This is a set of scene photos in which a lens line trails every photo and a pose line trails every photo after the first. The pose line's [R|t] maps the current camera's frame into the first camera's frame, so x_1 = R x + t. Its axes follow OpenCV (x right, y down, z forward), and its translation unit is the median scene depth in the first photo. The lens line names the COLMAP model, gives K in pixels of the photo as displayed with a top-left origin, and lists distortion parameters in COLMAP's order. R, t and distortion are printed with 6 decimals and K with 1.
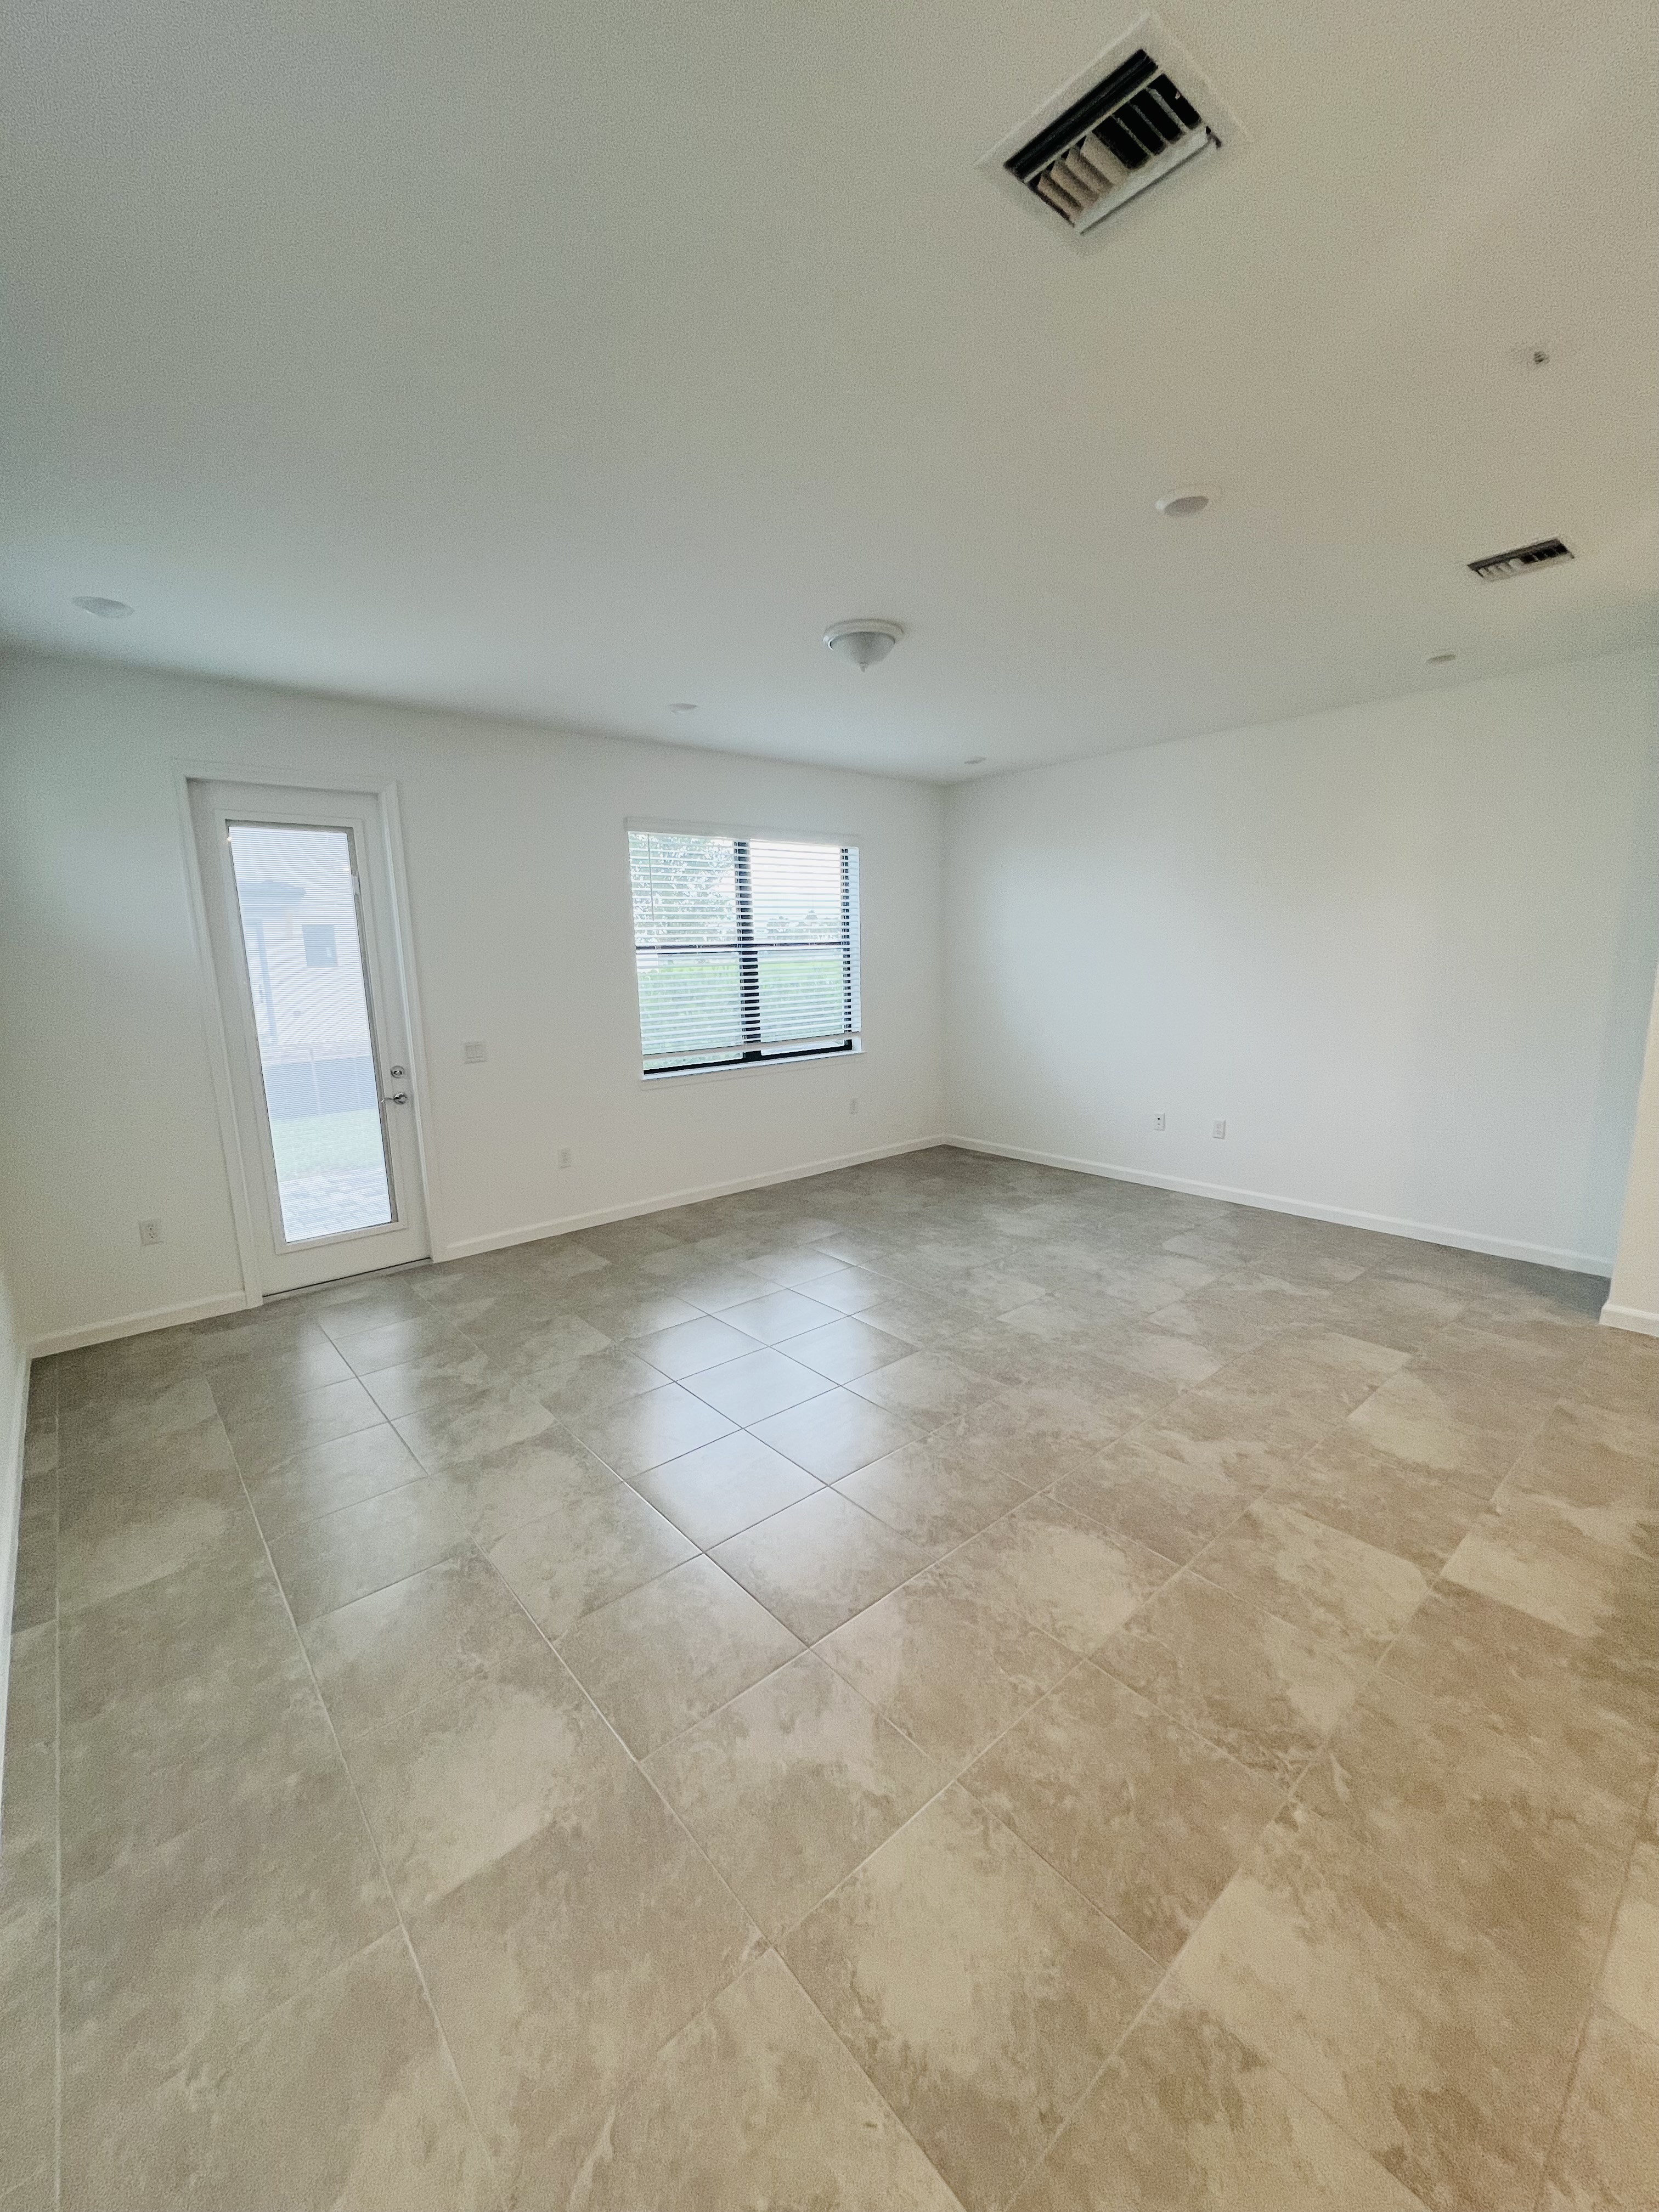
lens RADIAL K [[889.5, 0, 827.8], [0, 889.5, 1107.4], [0, 0, 1]] dist [-0.003186, 0.001097]
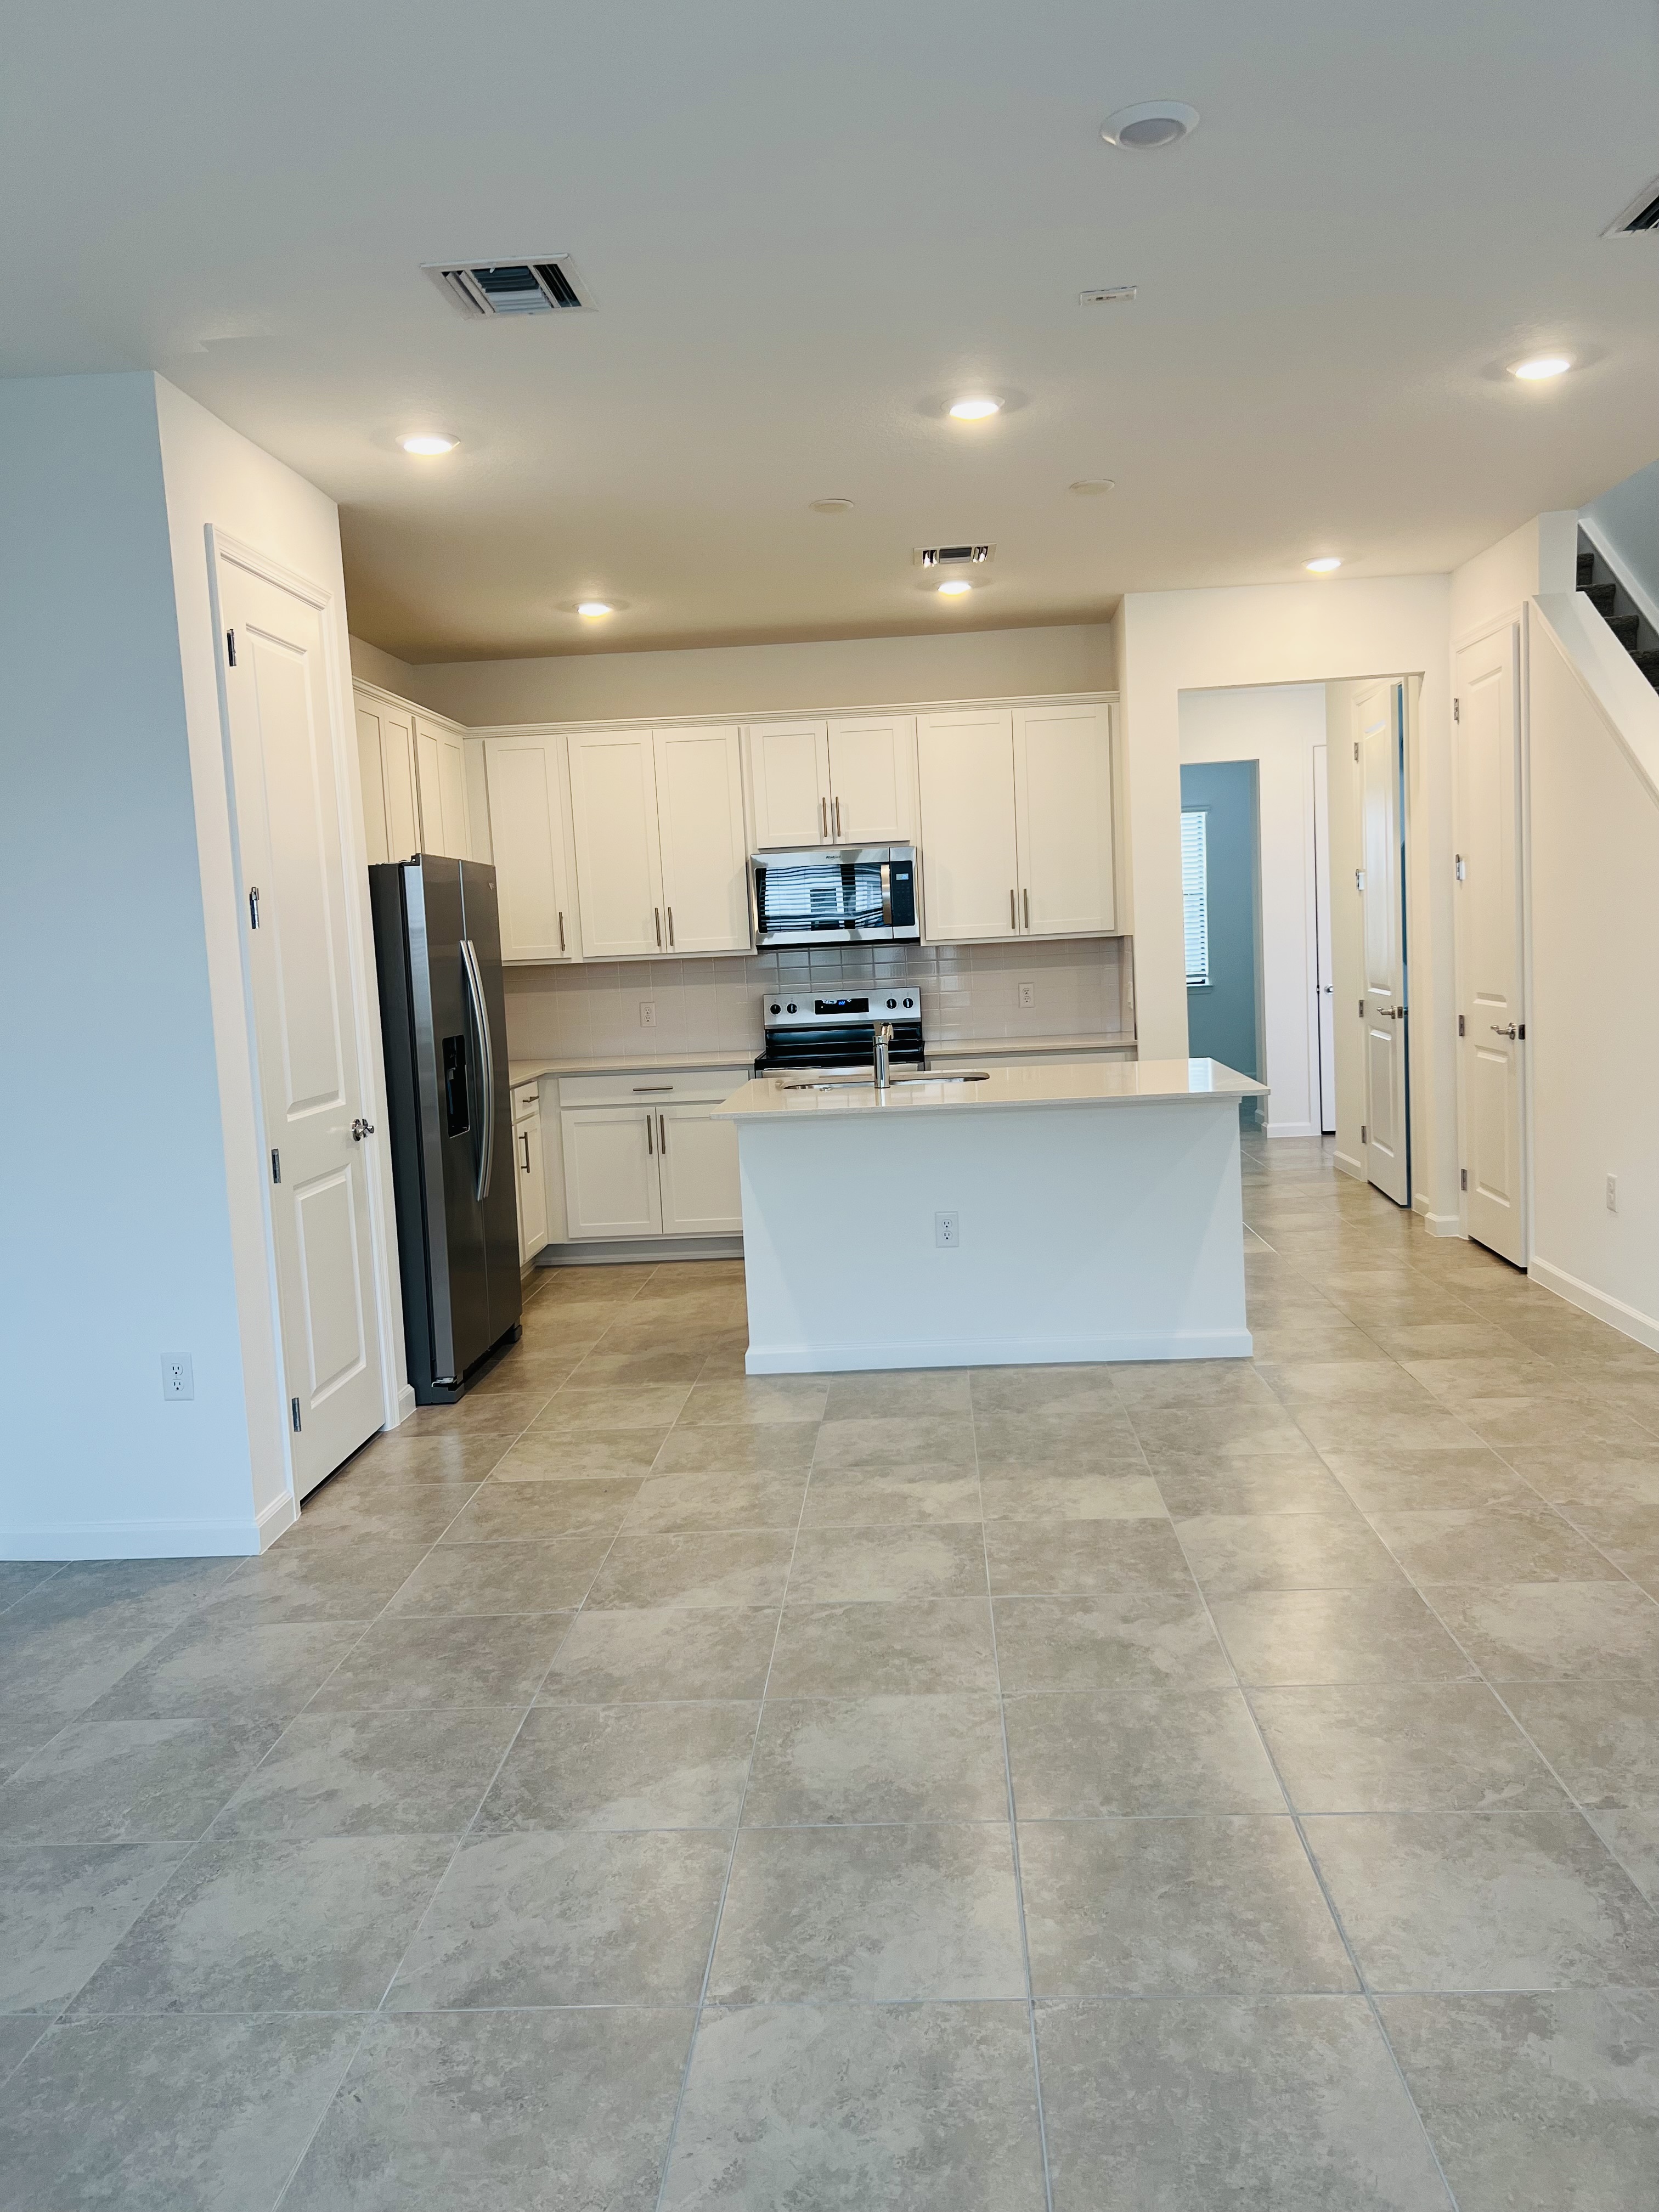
lens RADIAL K [[1664.1, 0, 832.4], [0, 1664.1, 1102.1], [0, 0, 1]] dist [0.045585, -0.045013]
pose [[-0.721507, -0.008071, 0.692360, -0.187812], [0.188245, 0.959982, 0.207361, -0.224192], [-0.666327, 0.279945, -0.691114, 1.576725]]
